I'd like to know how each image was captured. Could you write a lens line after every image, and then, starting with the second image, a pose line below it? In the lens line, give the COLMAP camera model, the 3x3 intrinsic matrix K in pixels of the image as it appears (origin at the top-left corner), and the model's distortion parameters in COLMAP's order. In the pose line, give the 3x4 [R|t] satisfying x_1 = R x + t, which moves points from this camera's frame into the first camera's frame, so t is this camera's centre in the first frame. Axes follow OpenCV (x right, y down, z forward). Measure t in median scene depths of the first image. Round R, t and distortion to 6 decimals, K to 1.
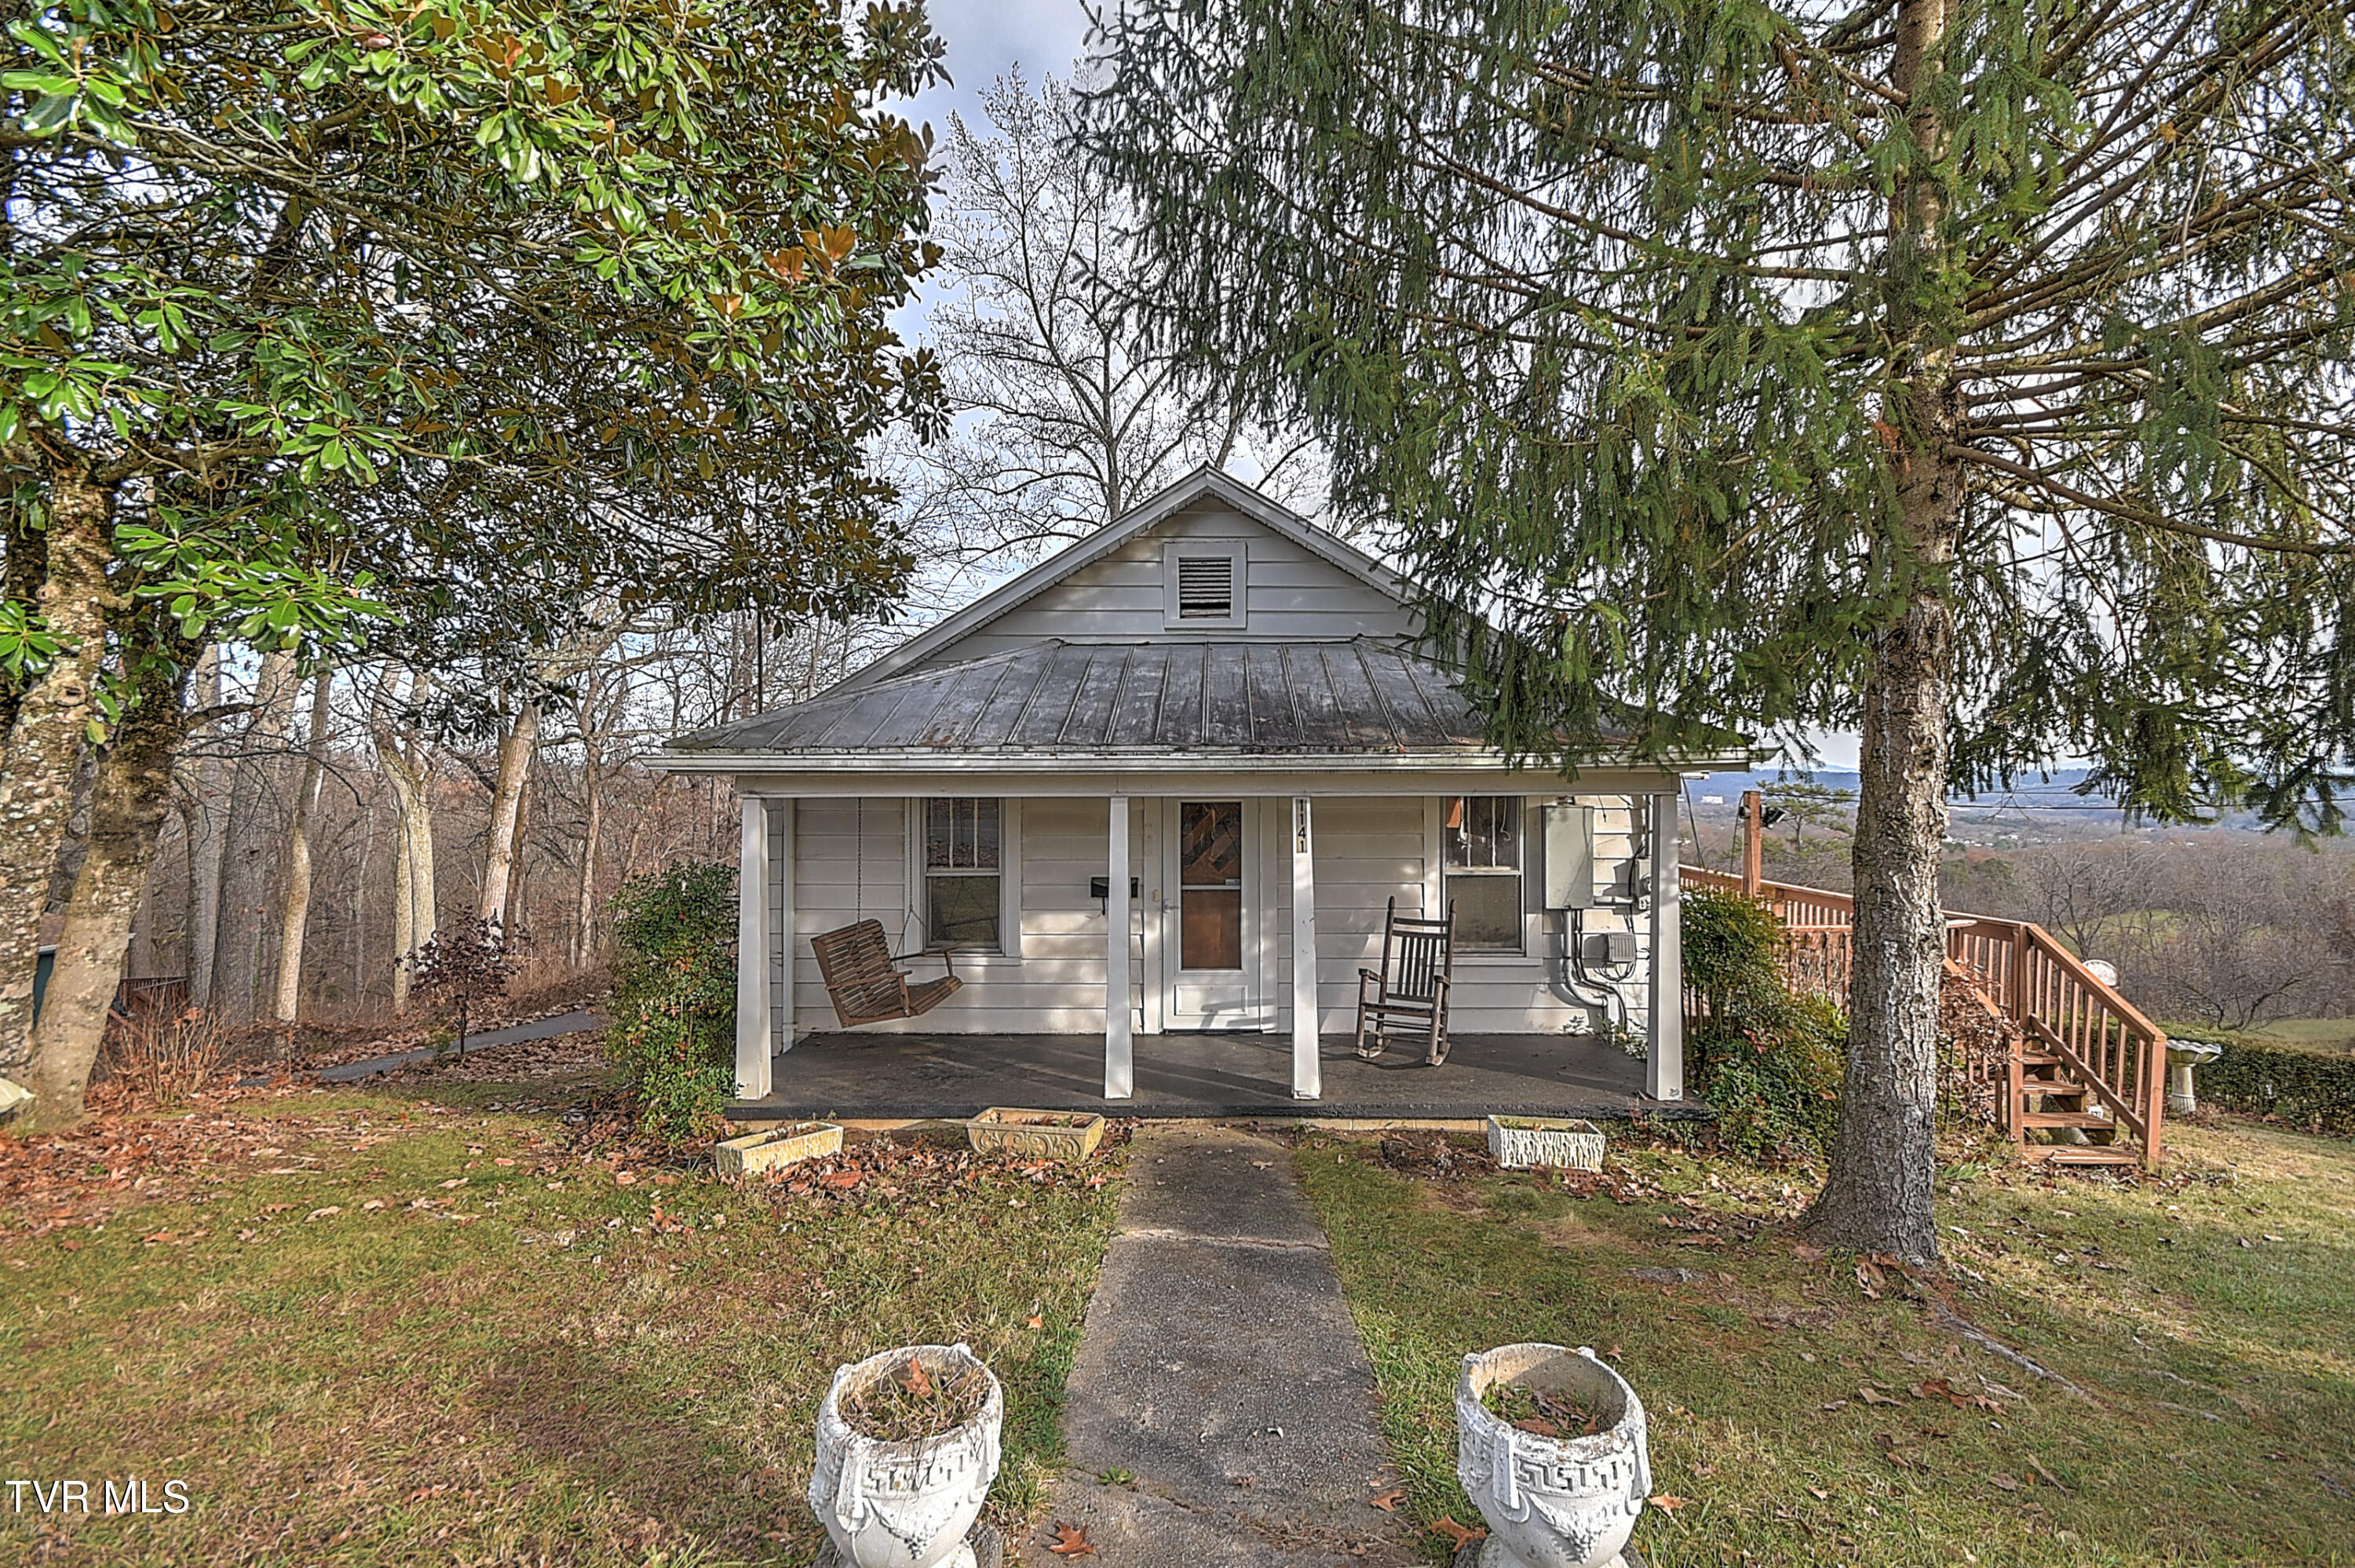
lens RADIAL K [[1043.8, 0, 1203.8], [0, 1043.8, 777.6], [0, 0, 1]] dist [0.033503, -0.015641]
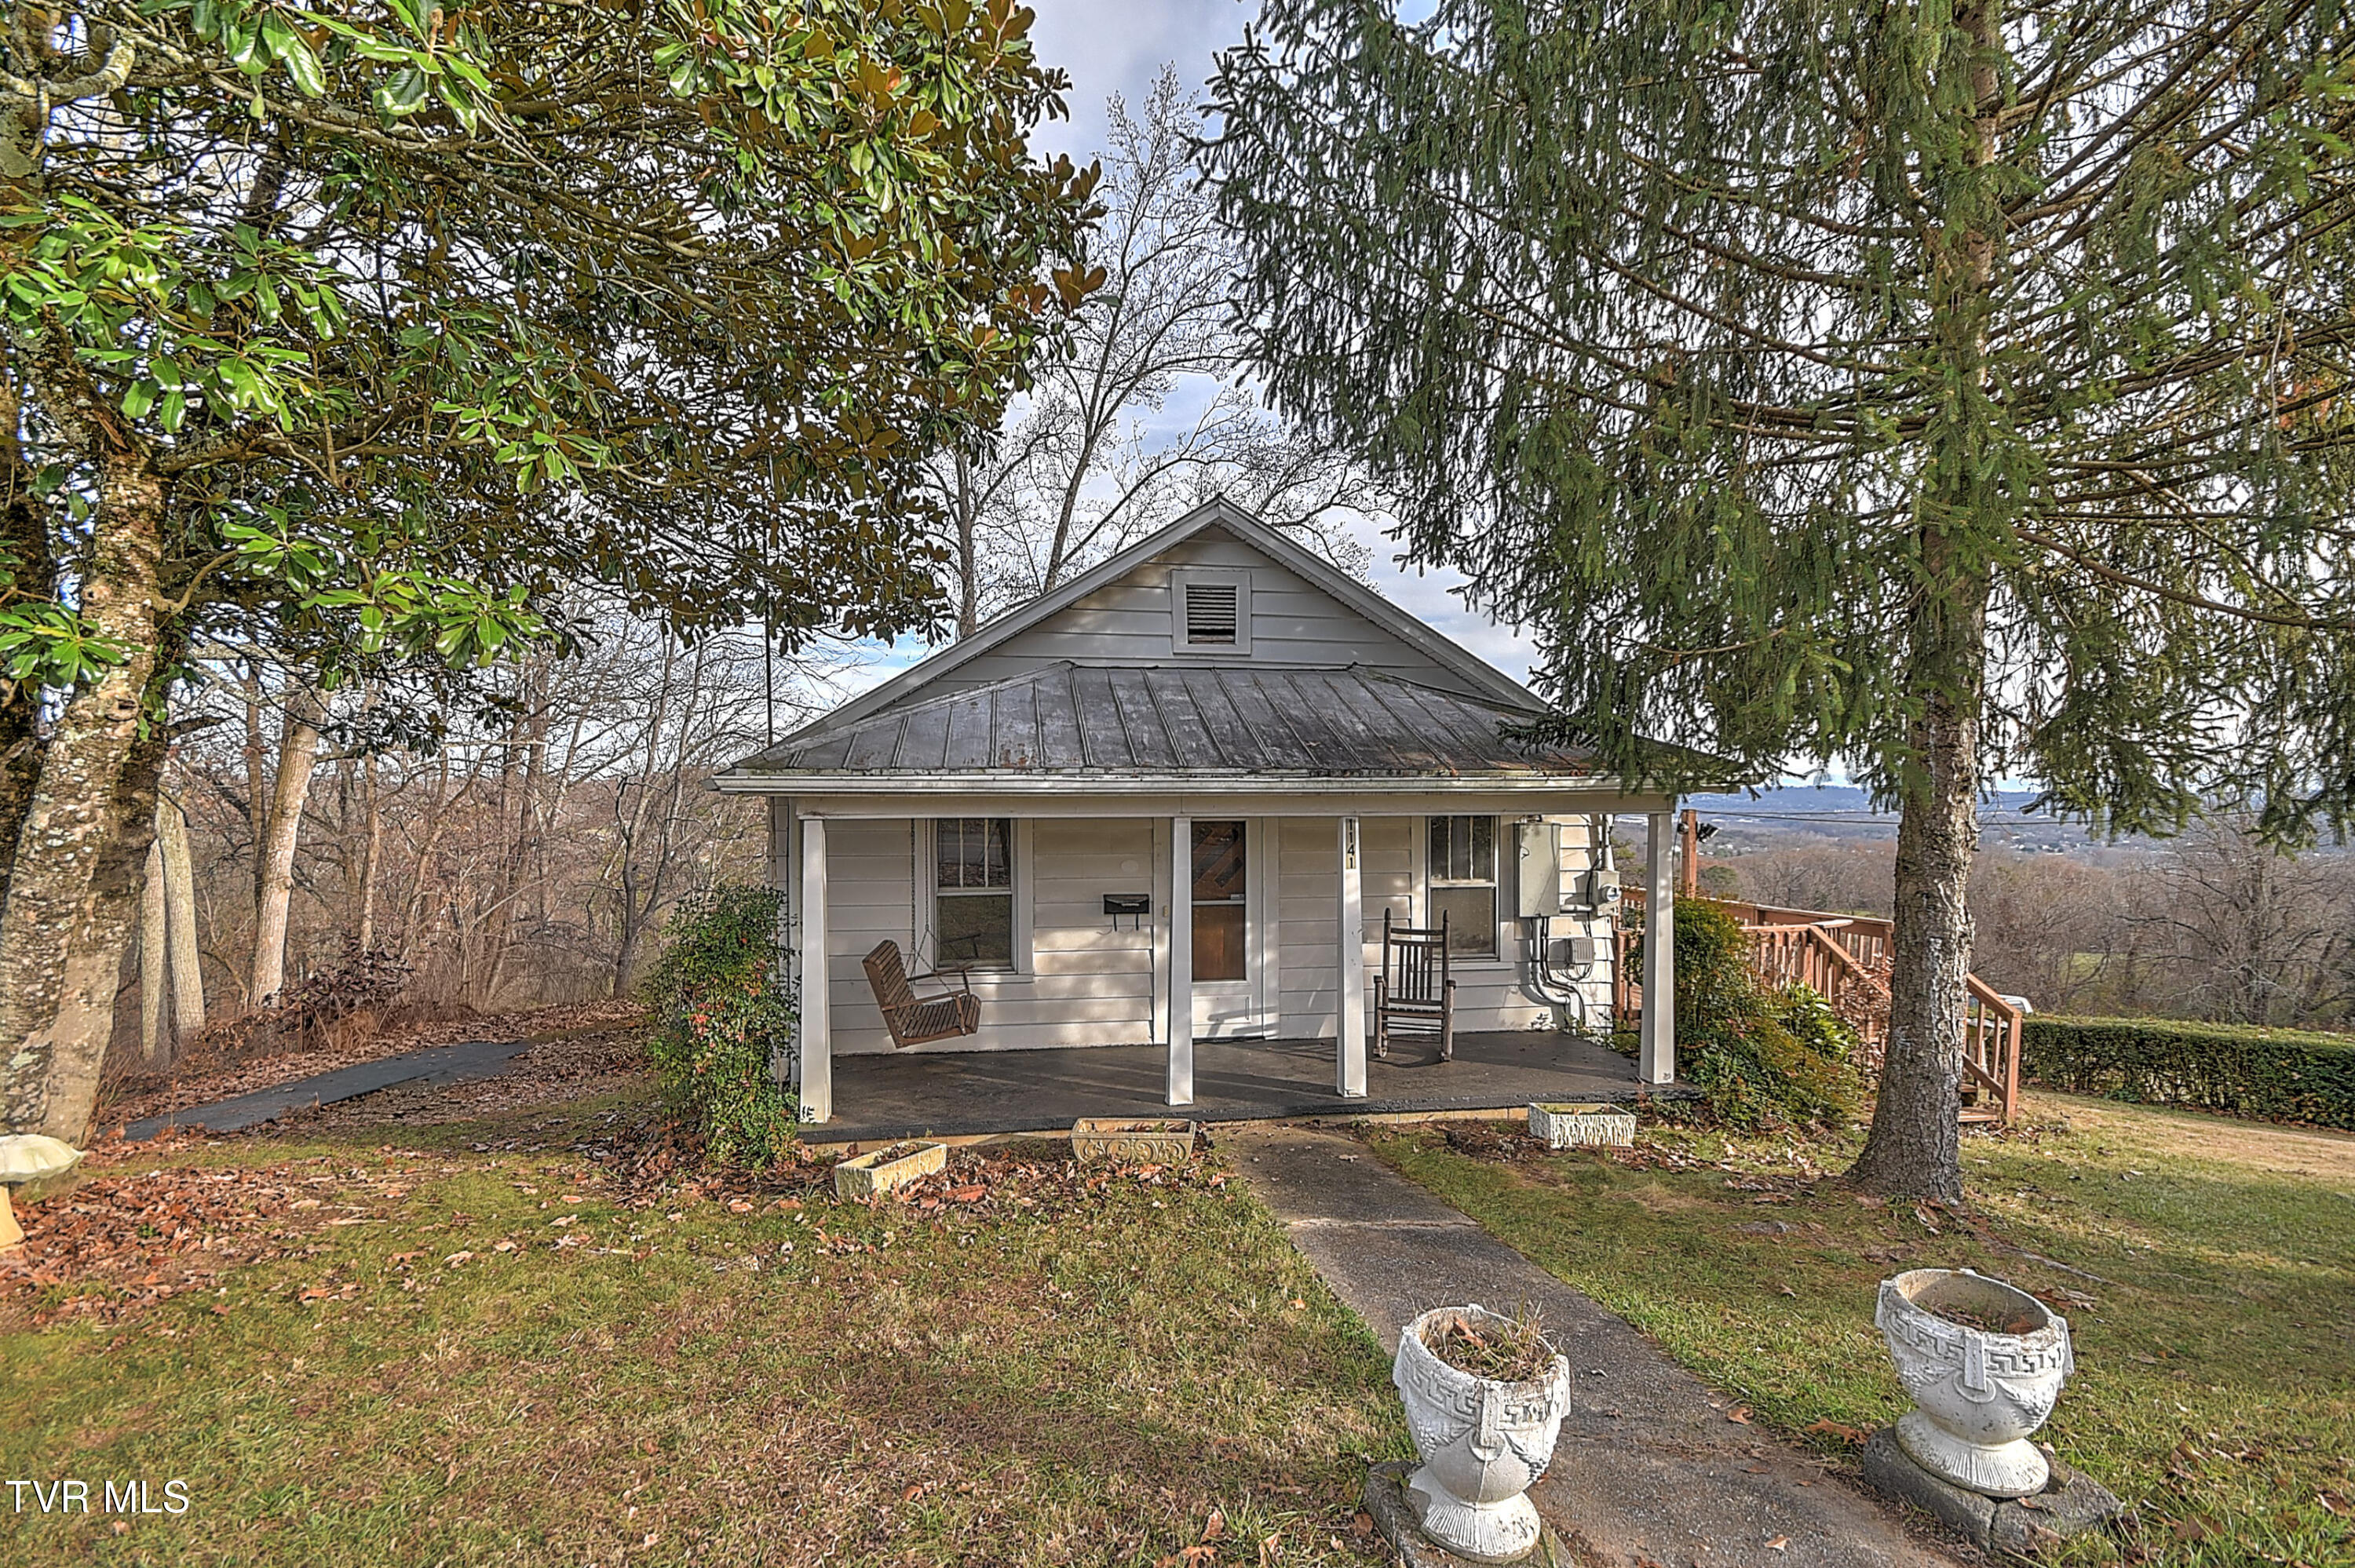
lens RADIAL K [[1034.9, 0, 1177.7], [0, 1034.9, 816.3], [0, 0, 1]] dist [0.034133, -0.016828]
pose [[0.986887, -0.002847, 0.161386, -0.257074], [-0.000699, 0.999760, 0.021910, -0.005200], [-0.161410, -0.021736, 0.986648, -0.018178]]
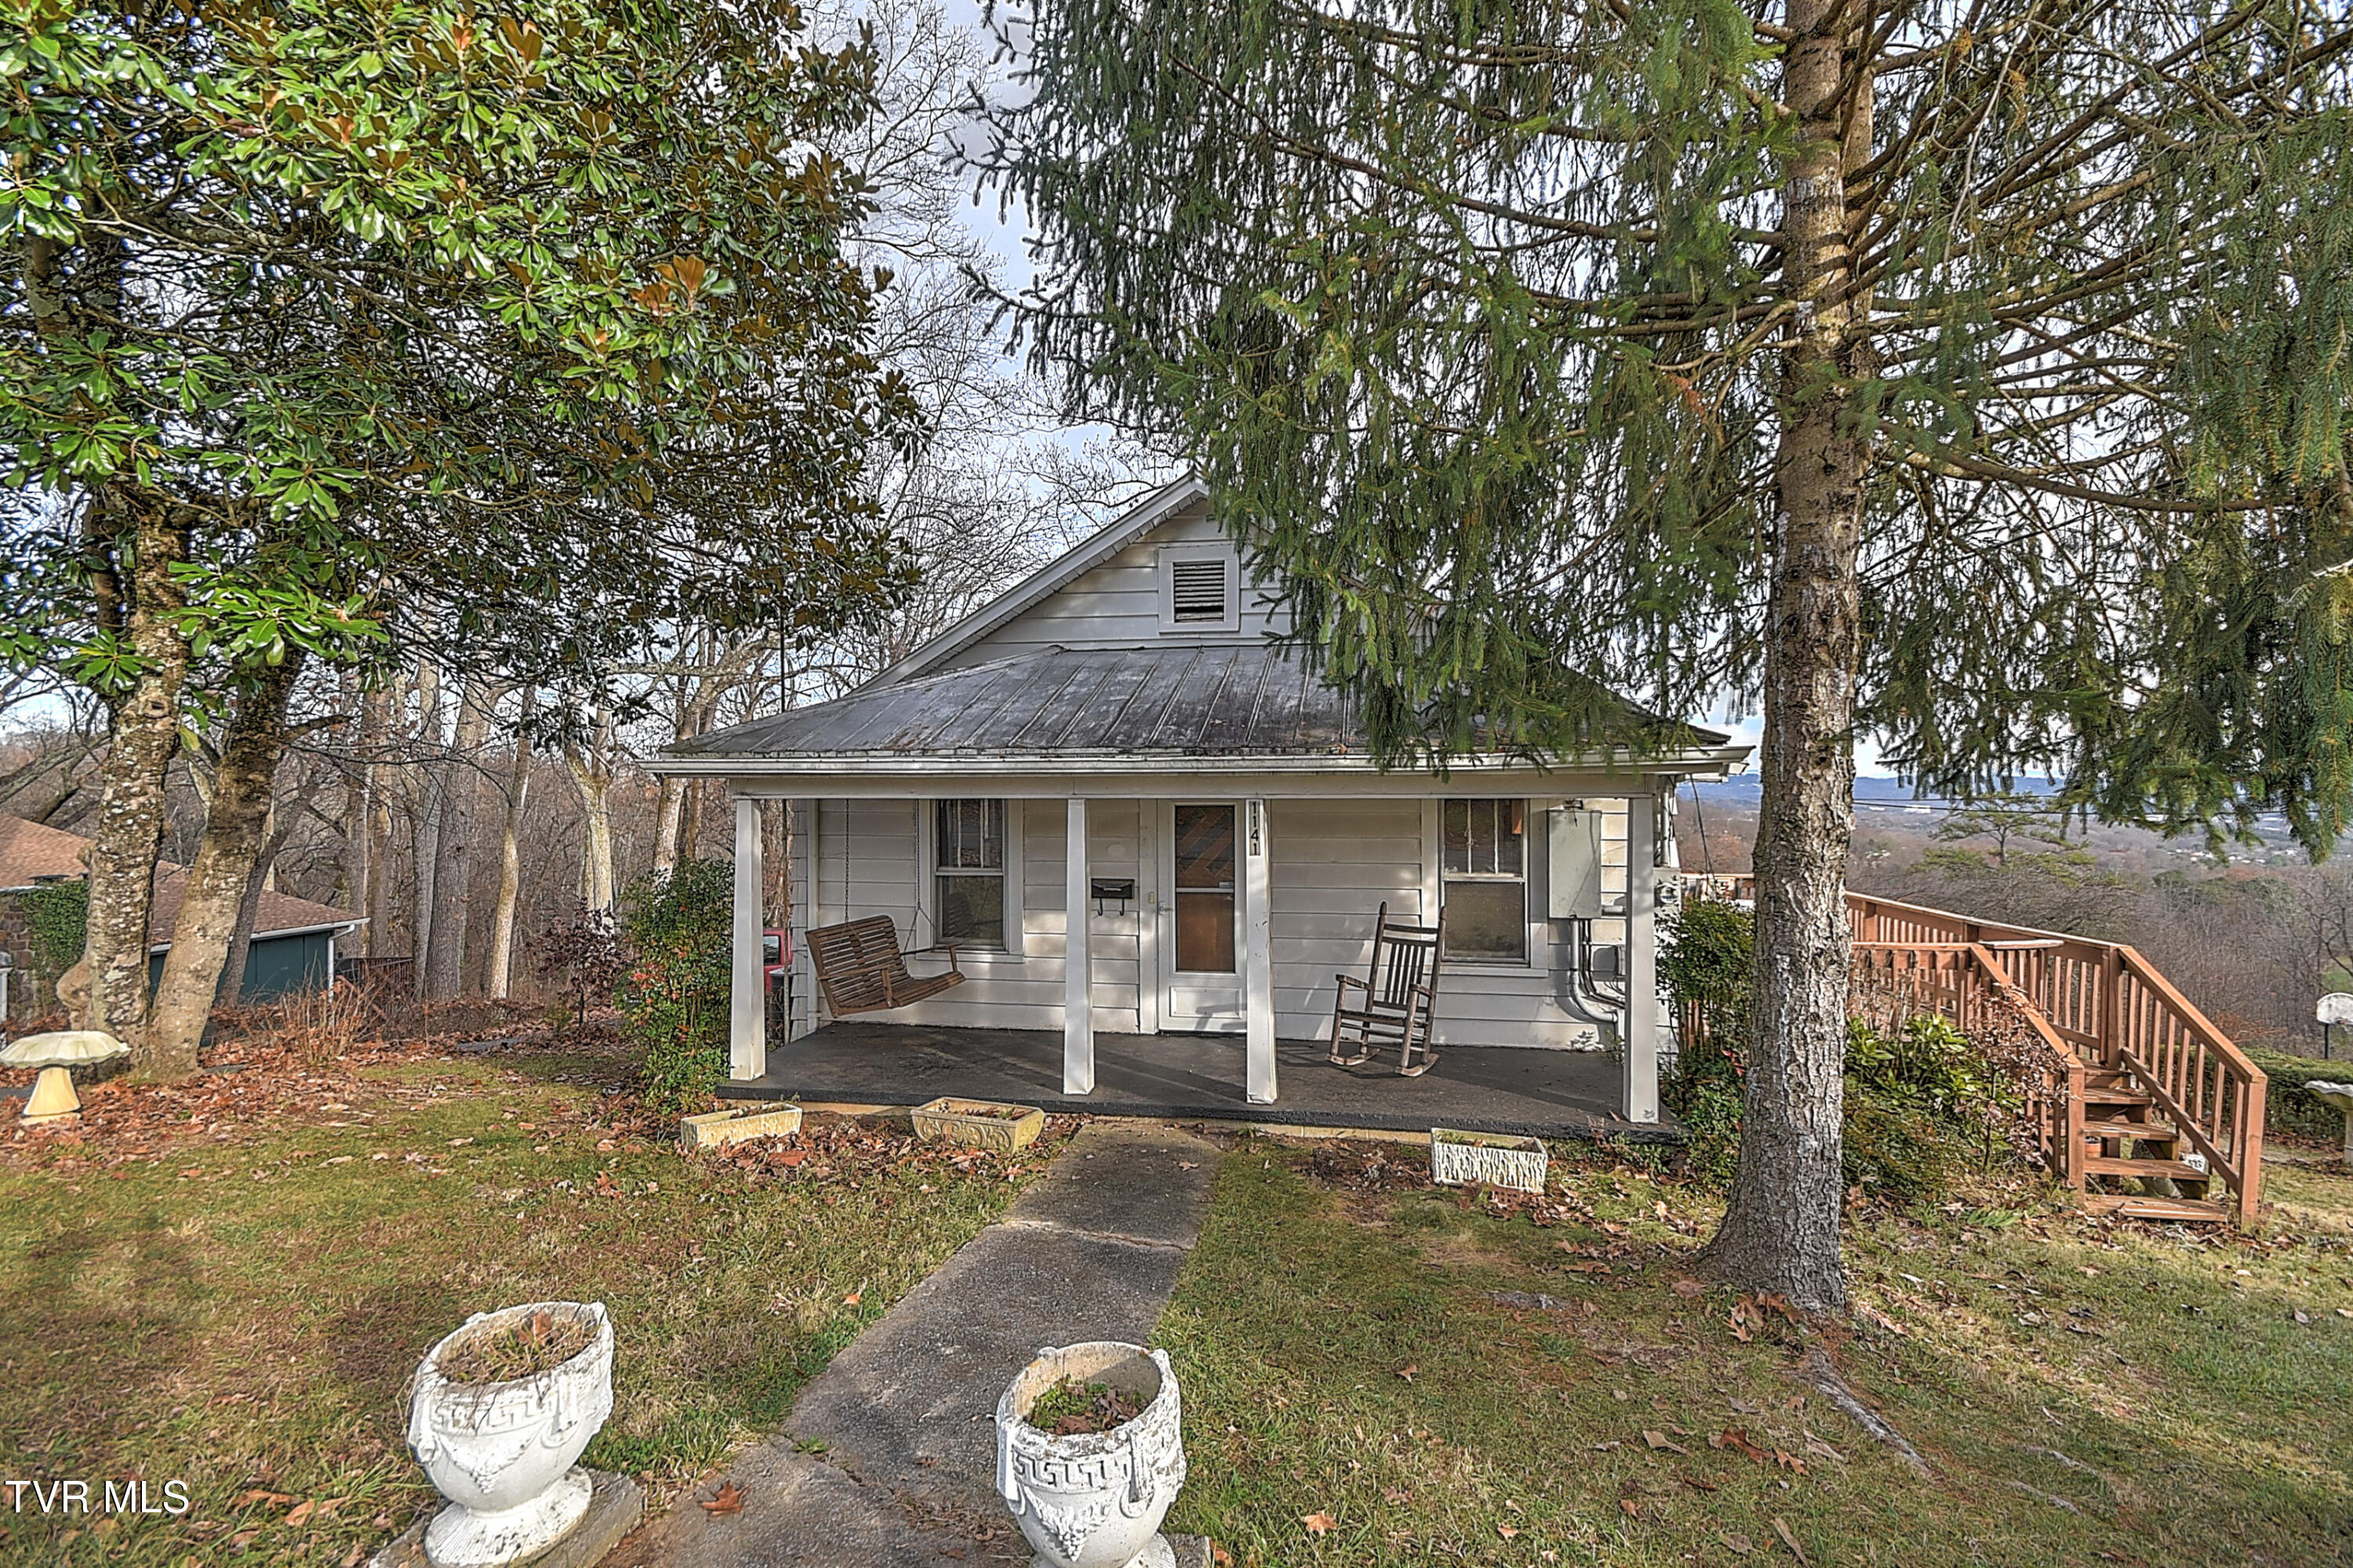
lens RADIAL K [[1040.2, 0, 1189.0], [0, 1040.2, 786.6], [0, 0, 1]] dist [0.032667, -0.014453]
pose [[0.988605, 0.000414, -0.150531, 0.183410], [-0.000053, 0.999997, 0.002404, 0.004199], [0.150531, -0.002369, 0.988602, 0.012730]]
